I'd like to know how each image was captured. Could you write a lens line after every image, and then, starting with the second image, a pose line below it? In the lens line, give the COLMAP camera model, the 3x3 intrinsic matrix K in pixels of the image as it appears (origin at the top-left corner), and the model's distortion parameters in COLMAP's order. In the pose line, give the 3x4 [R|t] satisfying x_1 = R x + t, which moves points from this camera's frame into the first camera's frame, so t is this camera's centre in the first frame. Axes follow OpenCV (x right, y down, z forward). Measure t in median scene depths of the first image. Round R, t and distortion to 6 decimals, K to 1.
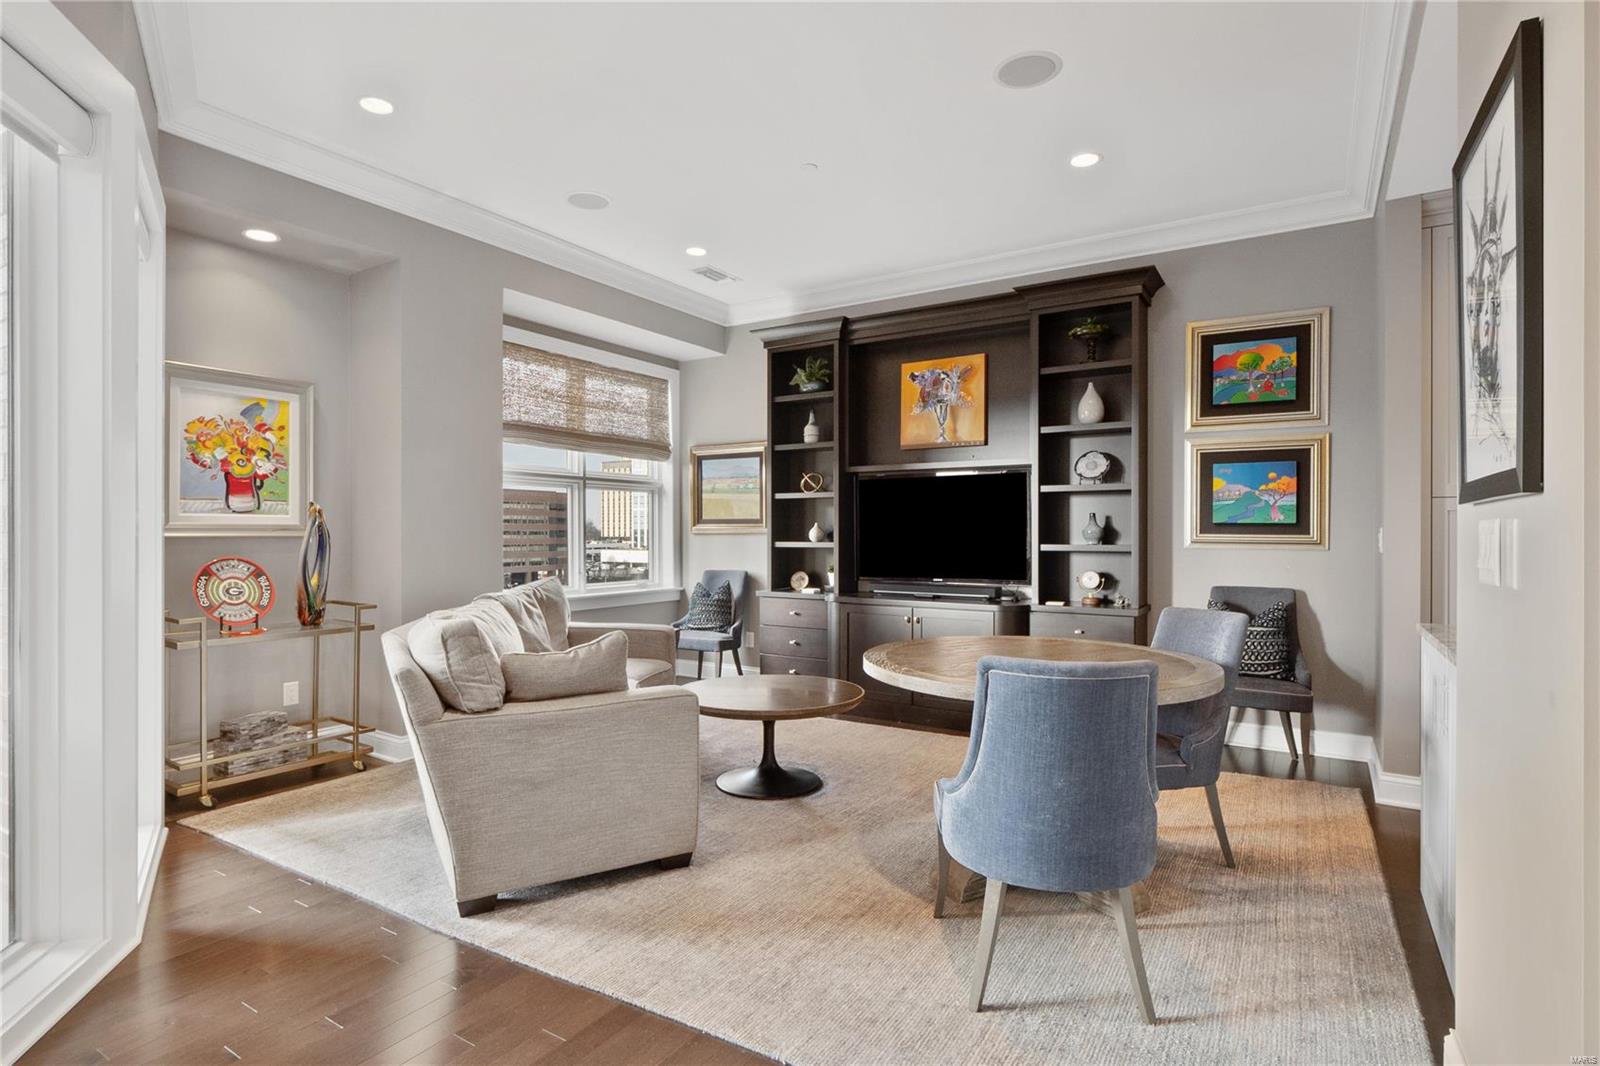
lens RADIAL K [[815.2, 0, 786.2], [0, 815.2, 529.8], [0, 0, 1]] dist [-0.008754, 0.004024]
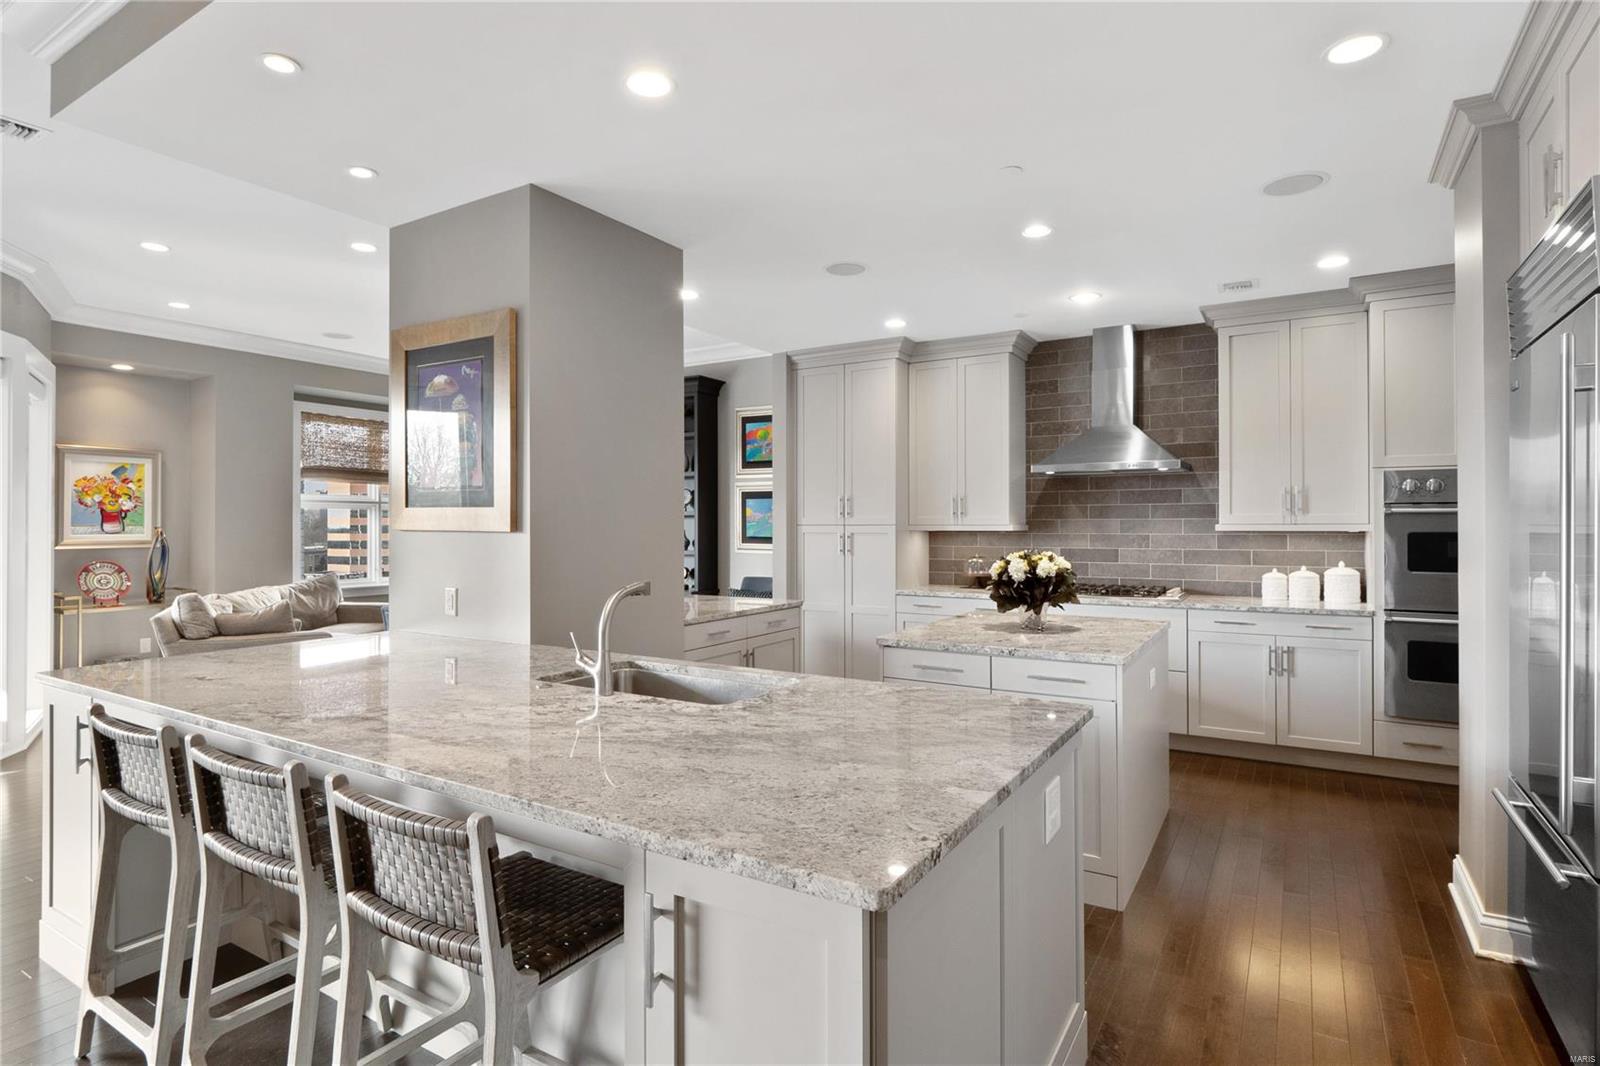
lens RADIAL K [[815.2, 0, 785.0], [0, 815.2, 516.6], [0, 0, 1]] dist [-0.008754, 0.004024]
pose [[0.999817, -0.002093, 0.019036, 0.641681], [0.002272, 0.999954, -0.009366, -0.036263], [-0.019016, 0.009407, 0.999775, -0.647136]]
